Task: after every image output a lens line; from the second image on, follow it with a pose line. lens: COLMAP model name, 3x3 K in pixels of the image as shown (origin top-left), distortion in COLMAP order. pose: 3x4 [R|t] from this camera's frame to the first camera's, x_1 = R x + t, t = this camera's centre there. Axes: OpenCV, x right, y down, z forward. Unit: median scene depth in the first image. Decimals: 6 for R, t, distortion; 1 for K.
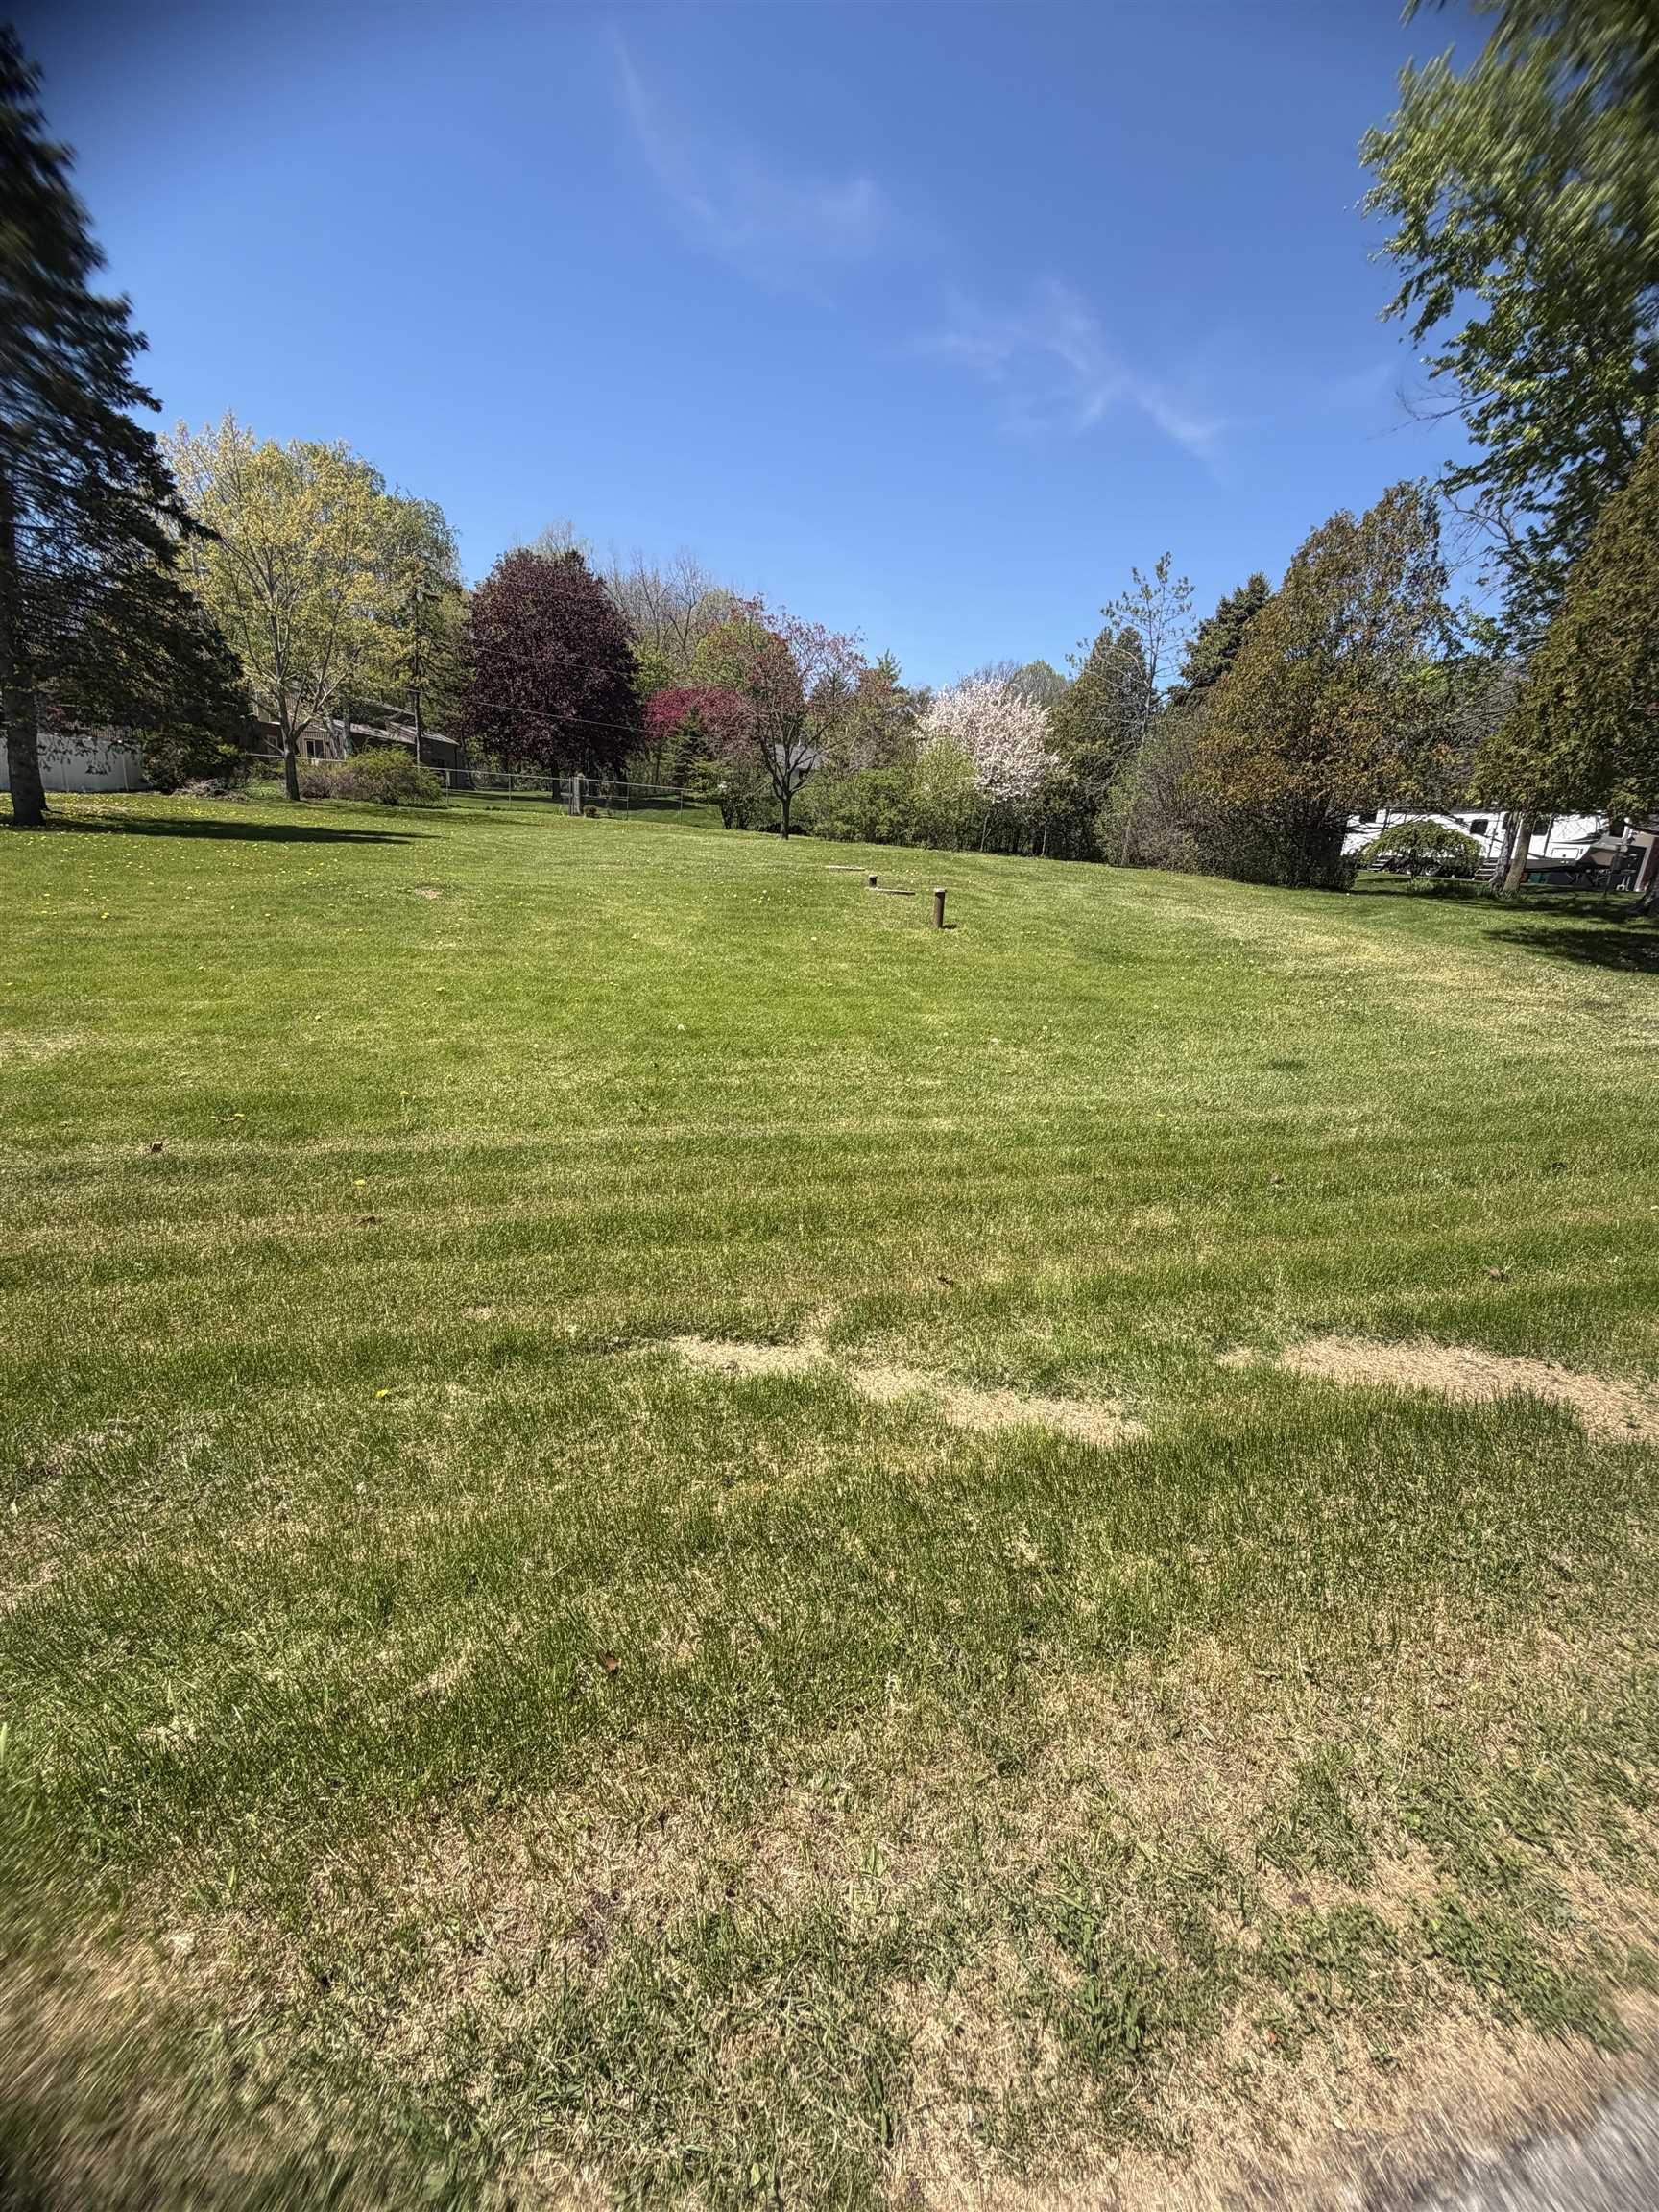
lens RADIAL K [[867.8, 0, 821.5], [0, 867.8, 1087.9], [0, 0, 1]] dist [0.010348, 0.000587]
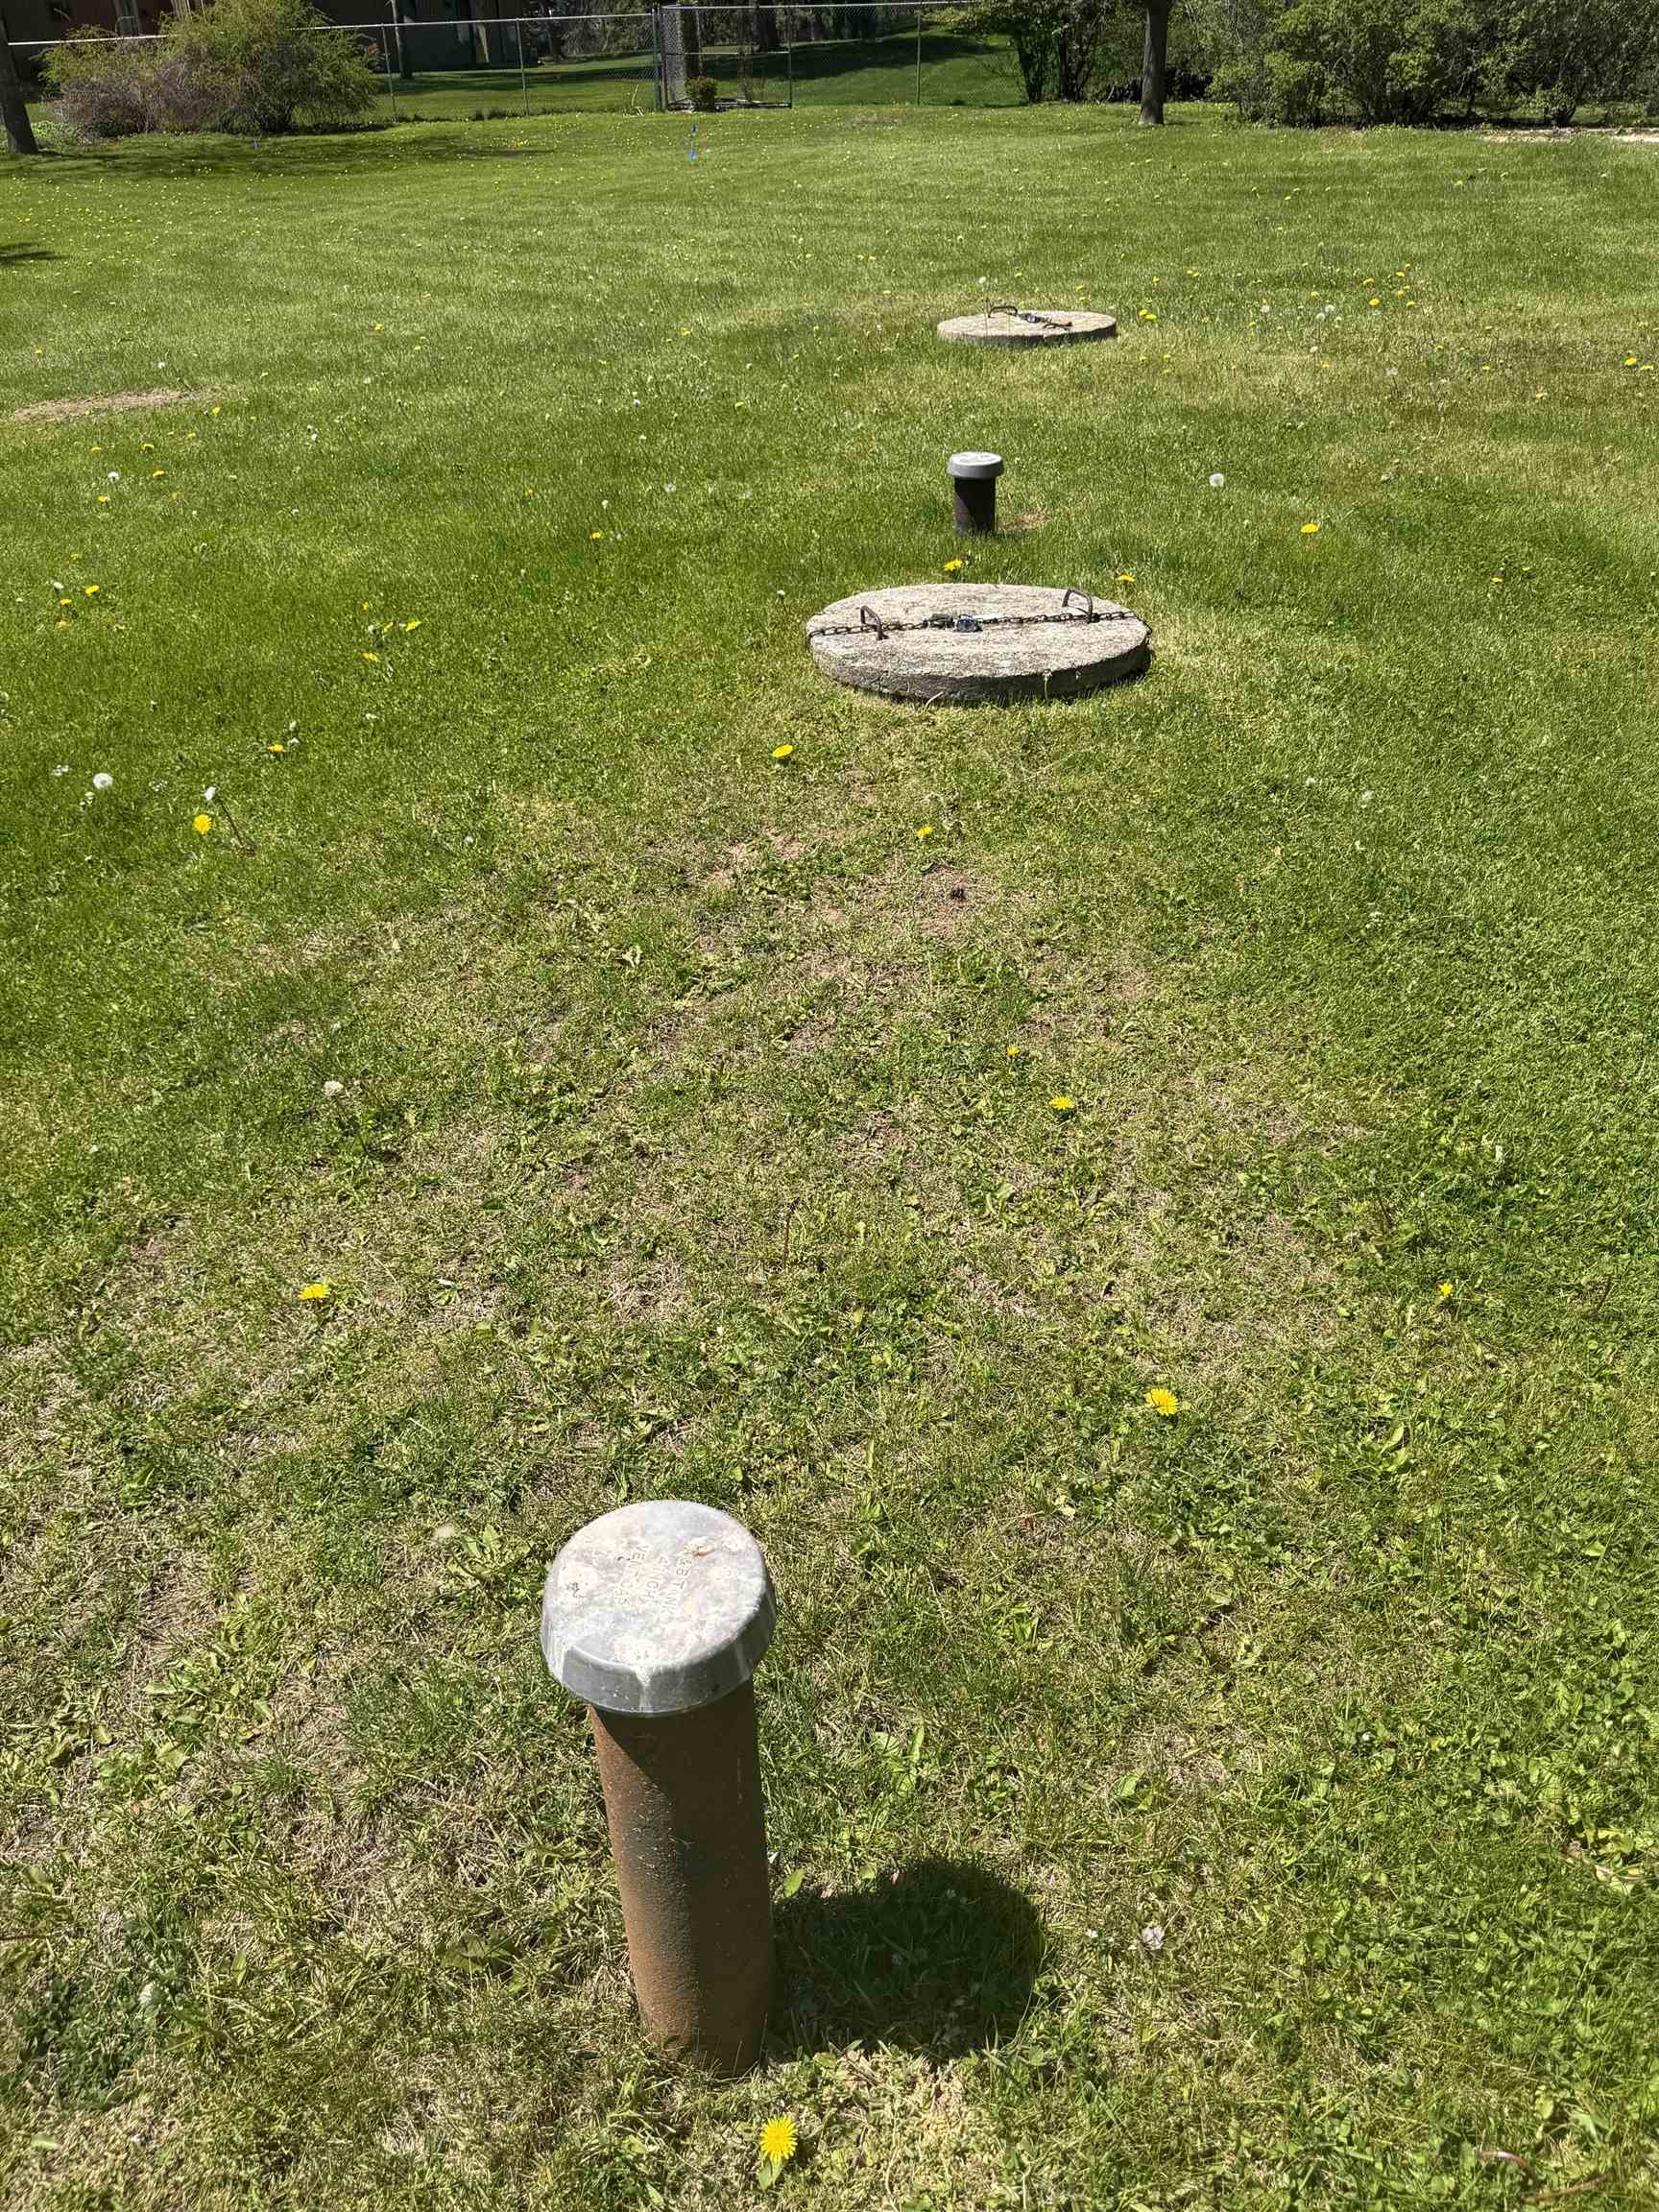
lens RADIAL K [[1533.0, 0, 835.0], [0, 1533.0, 1087.6], [0, 0, 1]] dist [0.045728, -0.043802]
pose [[0.956909, 0.062545, -0.283571, 0.089254], [0.019261, 0.960708, 0.276891, -0.155203], [0.289747, -0.270421, 0.918106, 0.492162]]
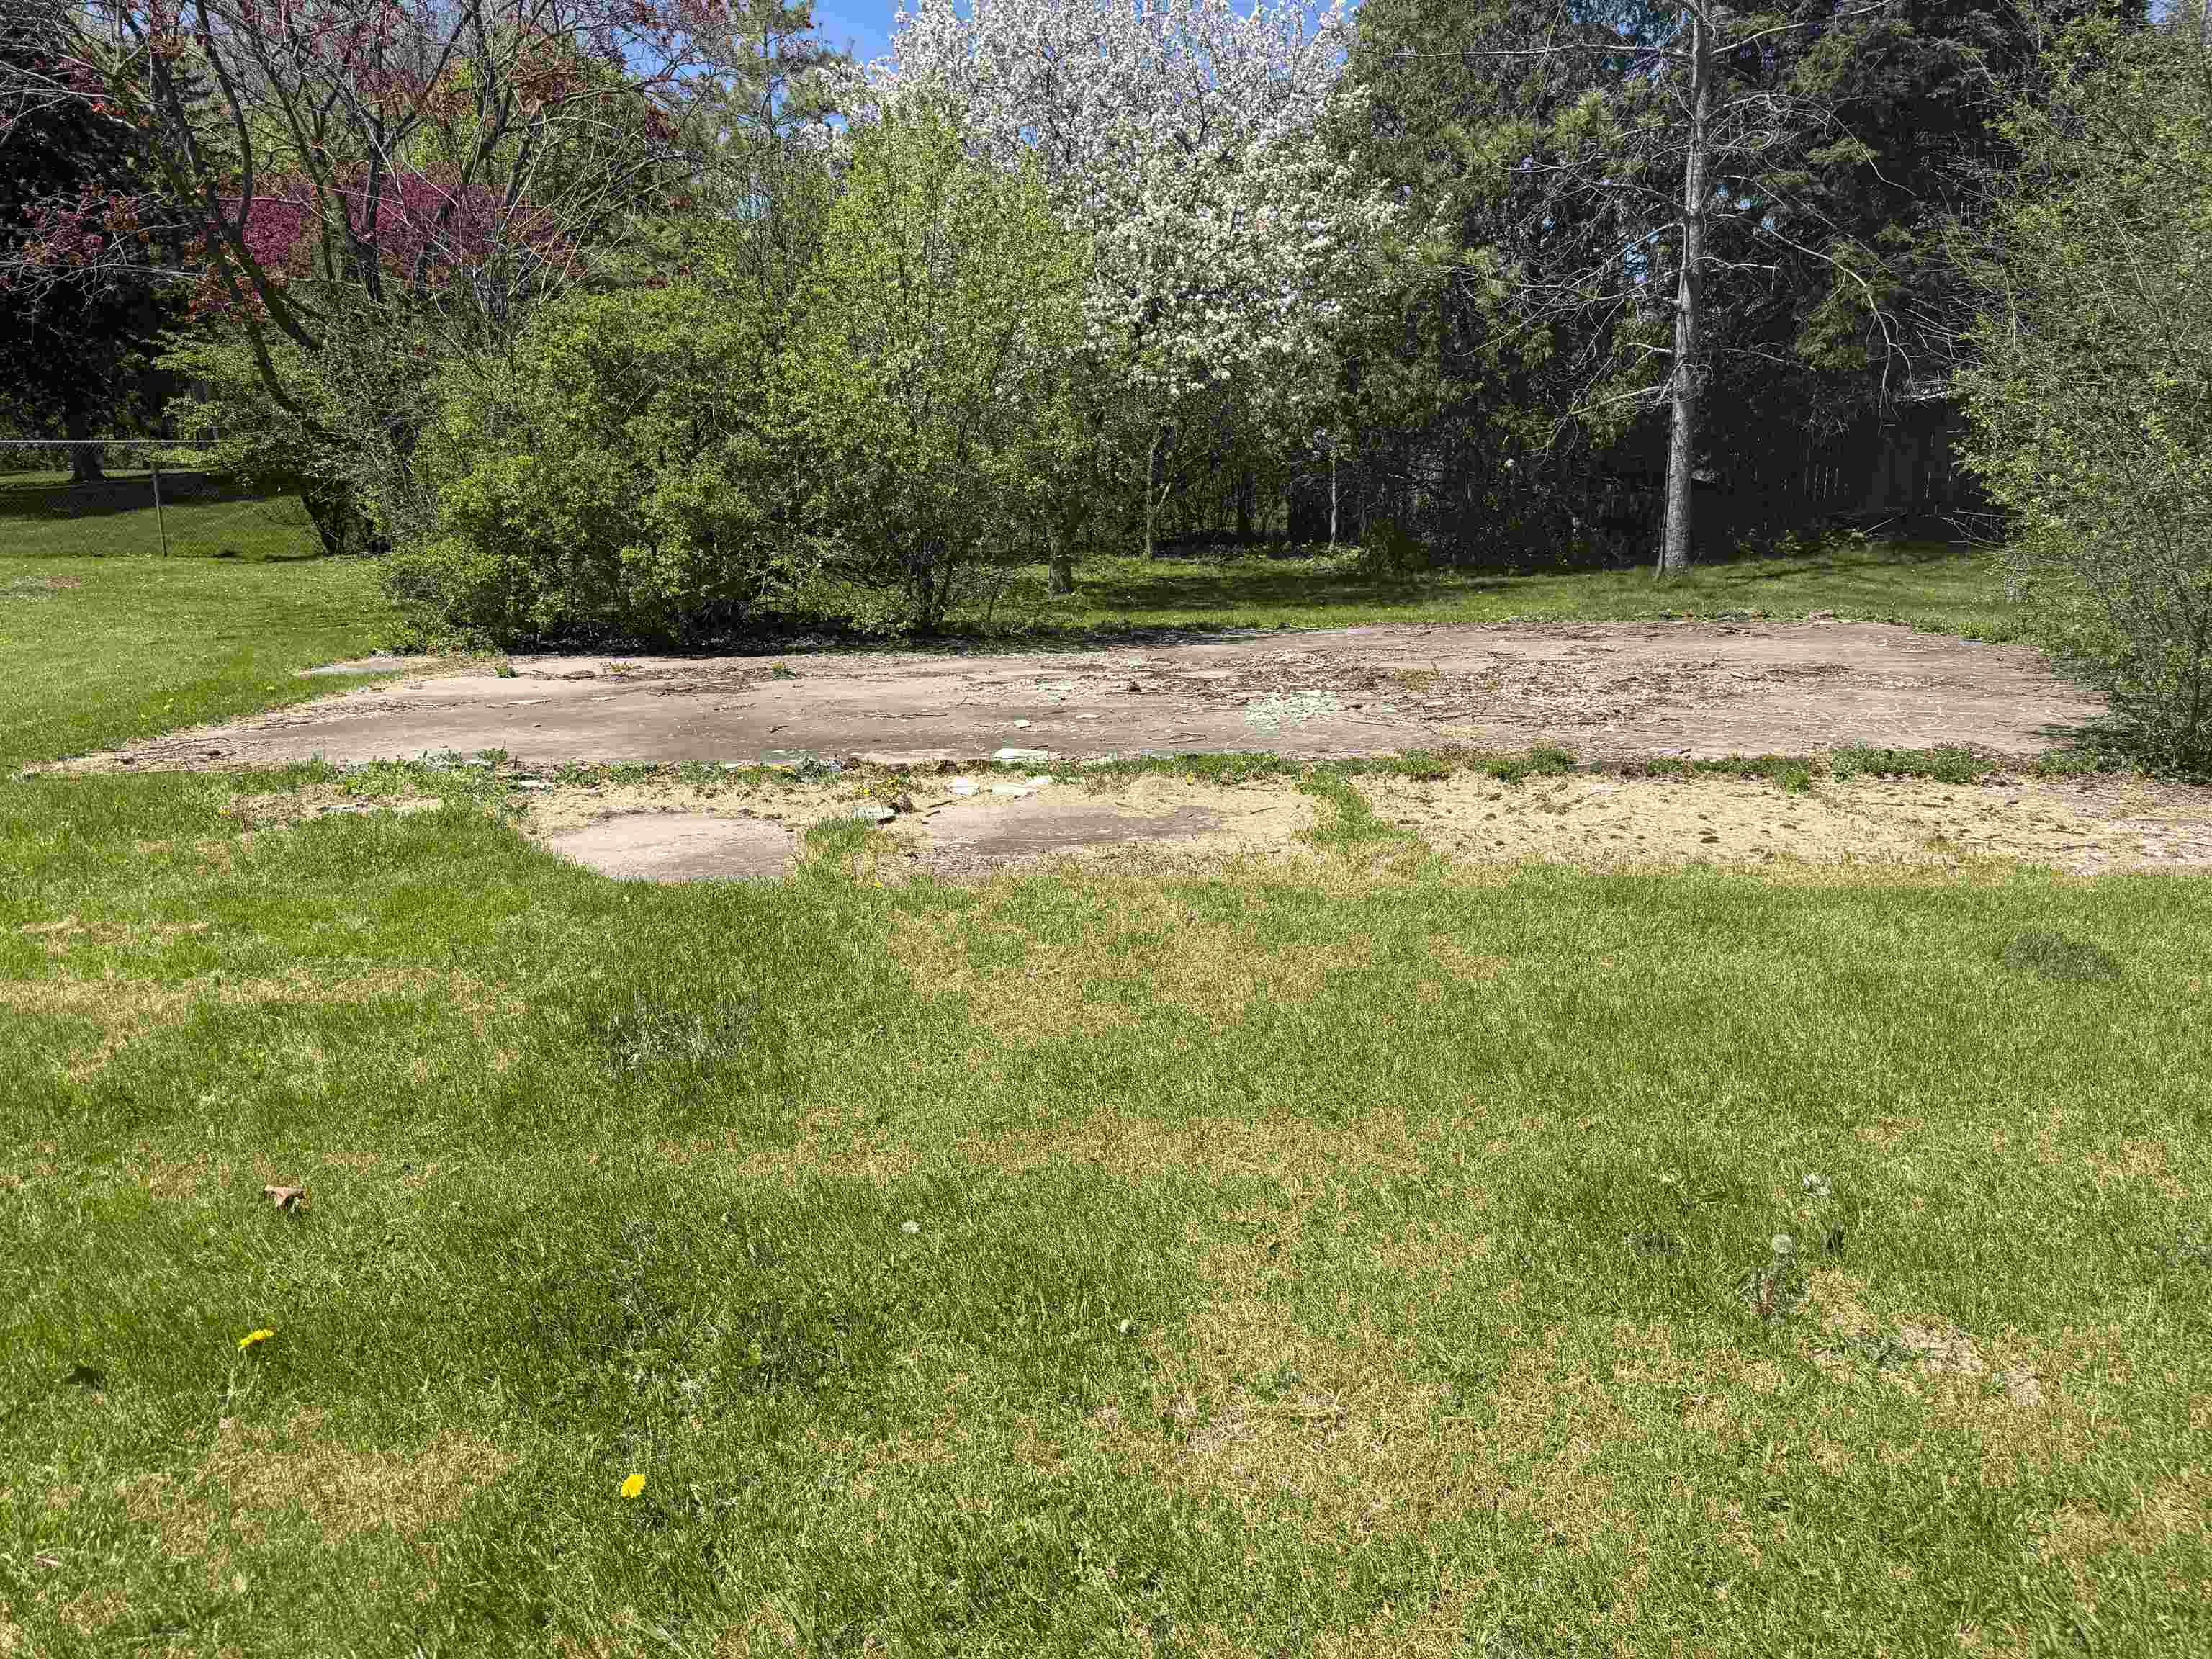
lens RADIAL K [[1533.0, 0, 1098.3], [0, 1533.0, 820.0], [0, 0, 1]] dist [0.045728, -0.043802]
pose [[0.984415, -0.121573, 0.127075, 0.198165], [0.129582, 0.989943, -0.056750, -0.349442], [-0.118897, 0.072332, 0.990268, 1.089309]]
